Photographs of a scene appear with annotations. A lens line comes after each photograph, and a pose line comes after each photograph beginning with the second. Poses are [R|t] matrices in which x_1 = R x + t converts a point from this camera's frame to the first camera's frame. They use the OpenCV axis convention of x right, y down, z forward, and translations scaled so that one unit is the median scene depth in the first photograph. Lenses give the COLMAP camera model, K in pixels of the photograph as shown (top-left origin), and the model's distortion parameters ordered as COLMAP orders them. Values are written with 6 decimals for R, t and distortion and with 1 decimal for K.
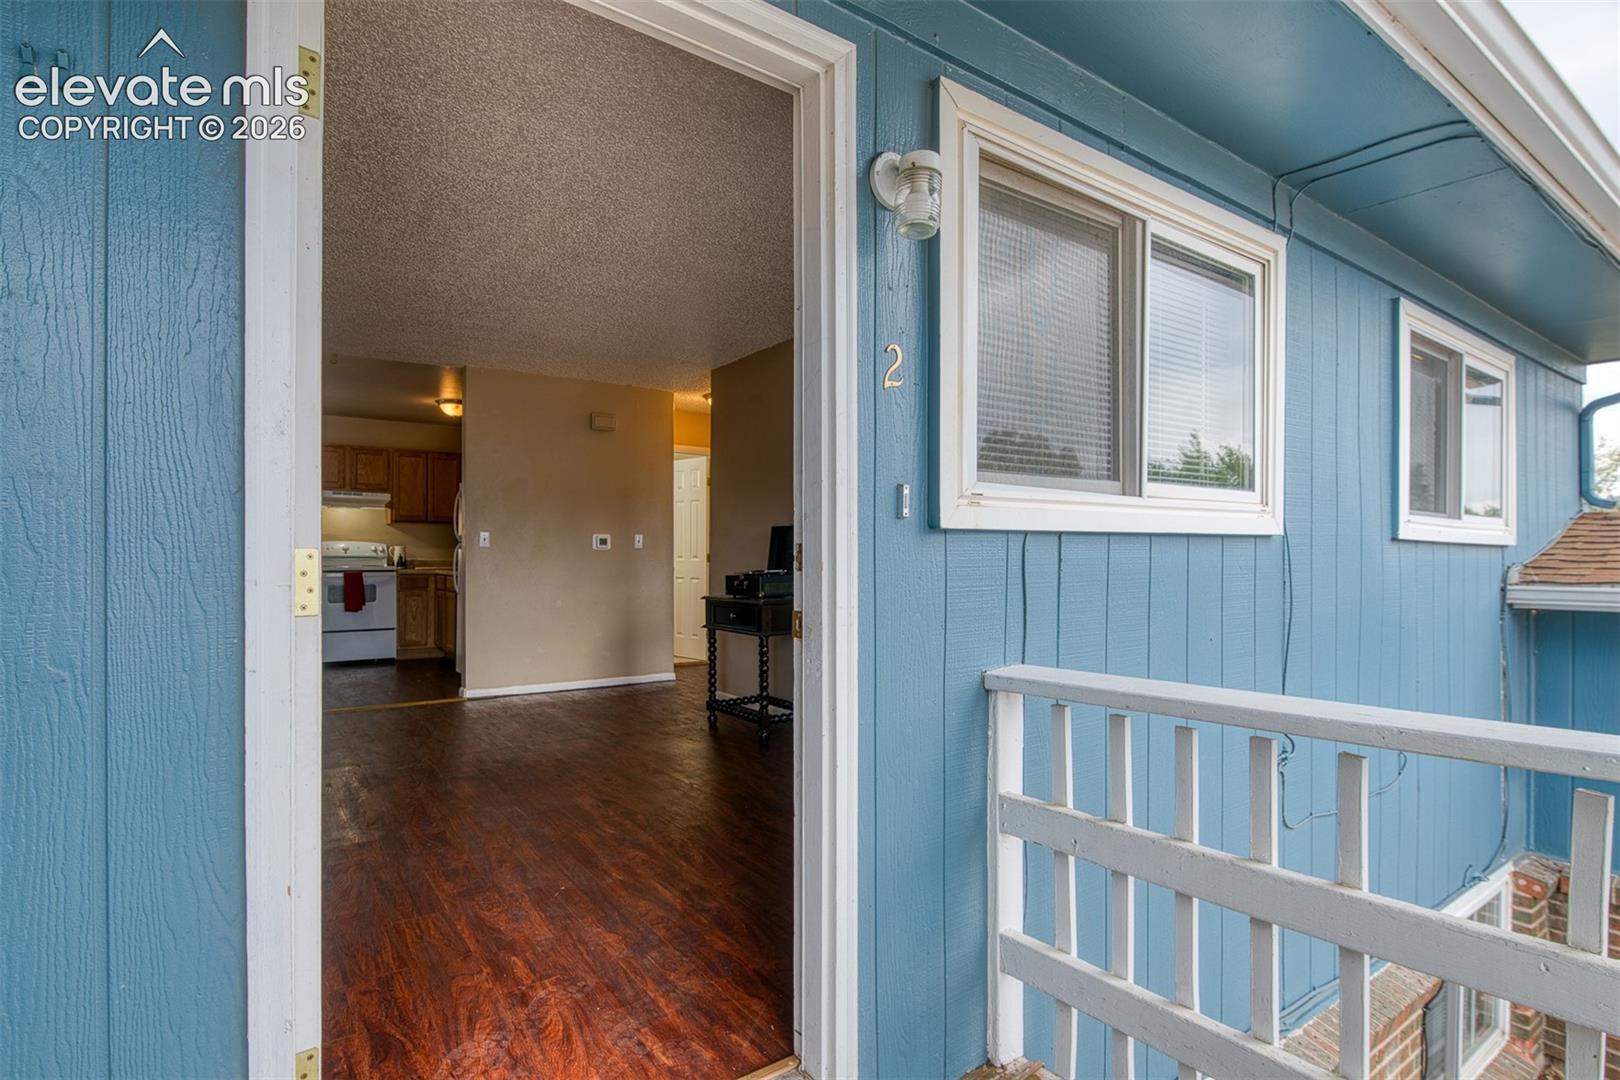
lens RADIAL K [[821.8, 0, 791.9], [0, 821.8, 553.1], [0, 0, 1]] dist [-0.002552, -0.006496]
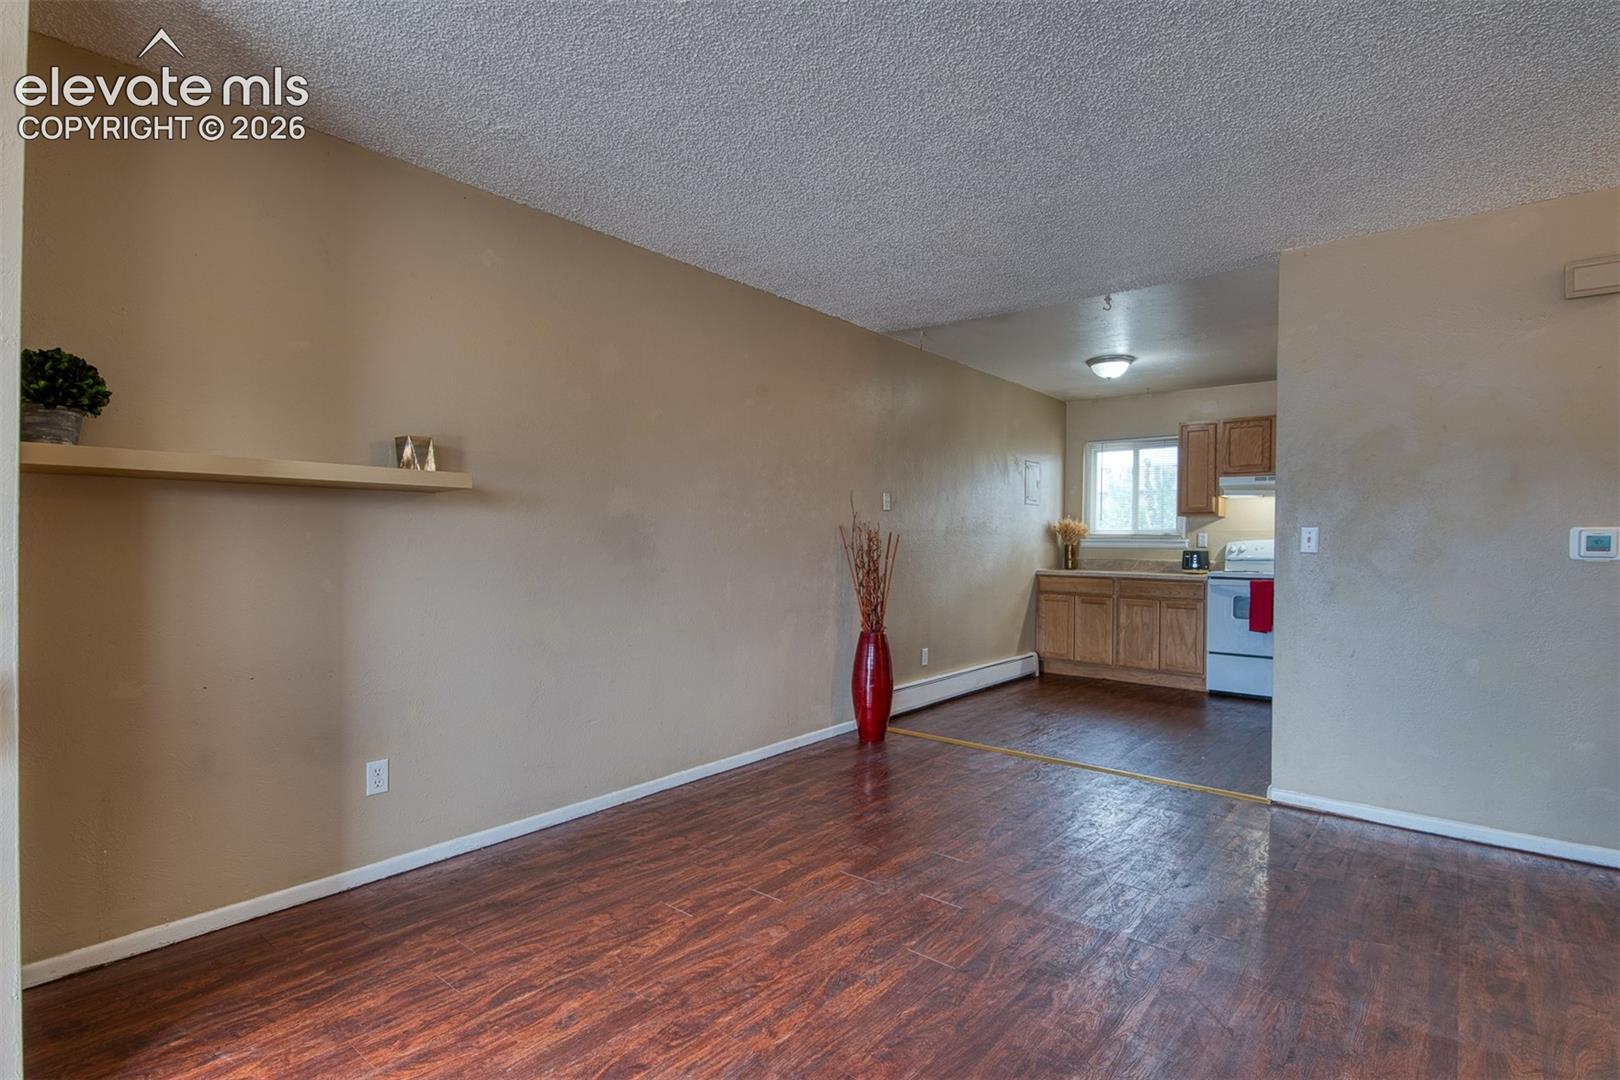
lens RADIAL K [[770.8, 0, 841.5], [0, 770.8, 540.6], [0, 0, 1]] dist [-0.008942, -0.005033]
pose [[0.283796, 0.002648, -0.958881, 0.044845], [-0.011454, 0.999934, -0.000628, -0.009329], [0.958816, 0.011162, 0.283807, 0.417862]]
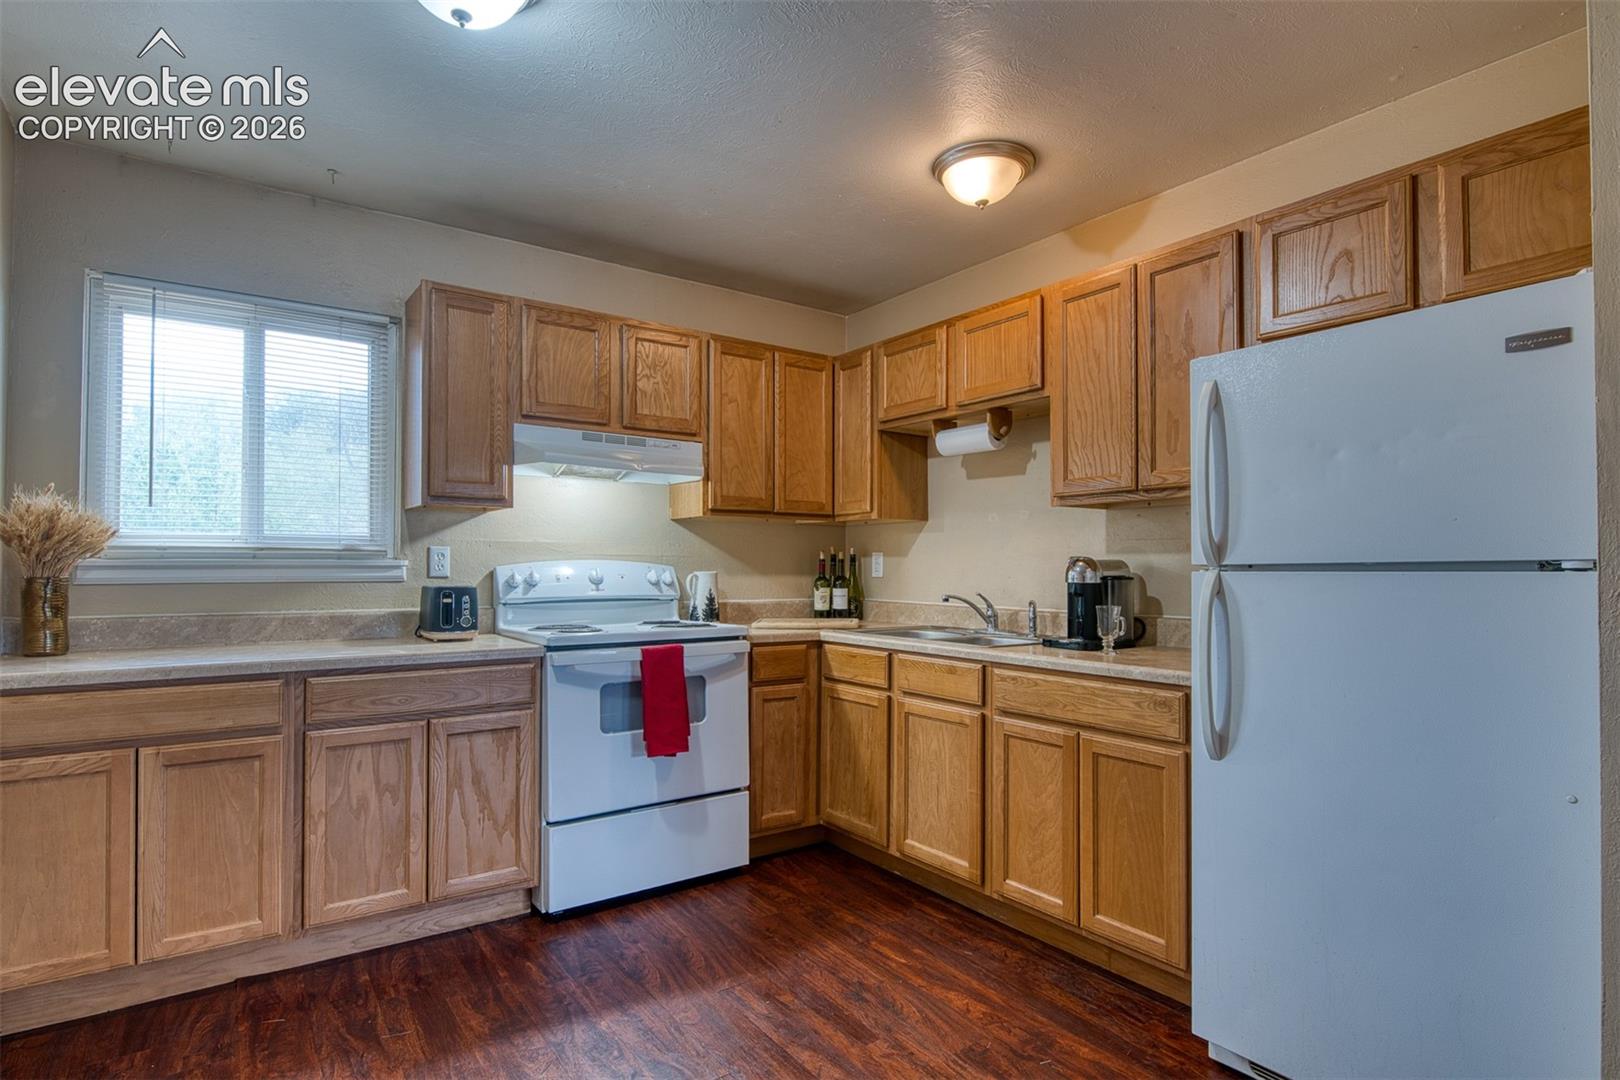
lens RADIAL K [[821.8, 0, 767.9], [0, 821.8, 558.5], [0, 0, 1]] dist [-0.002552, -0.006496]
pose [[0.999729, -0.004270, -0.022903, -0.480935], [0.004025, 0.999934, -0.010743, -0.011520], [0.022947, 0.010648, 0.999680, 0.637949]]
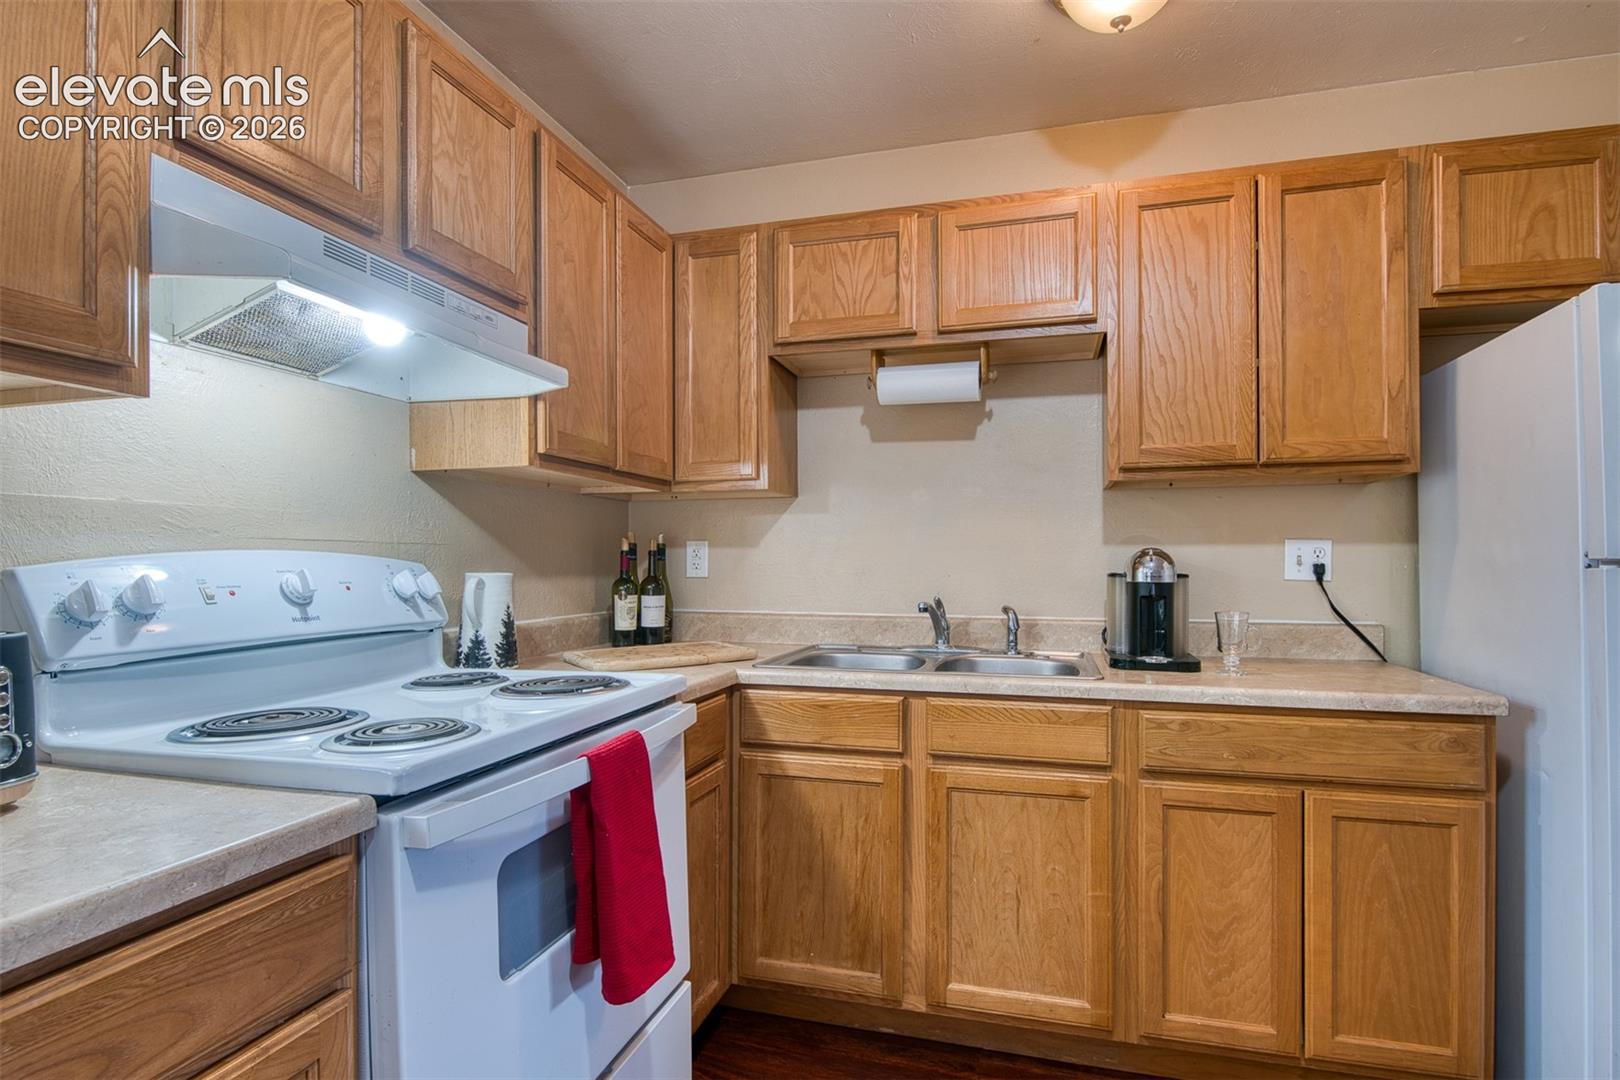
lens RADIAL K [[821.8, 0, 807.4], [0, 821.8, 560.2], [0, 0, 1]] dist [-0.002552, -0.006496]
pose [[0.777889, -0.007942, 0.628352, -0.608749], [0.007143, 0.999967, 0.003796, -0.013324], [-0.628361, 0.001535, 0.777920, 0.849286]]
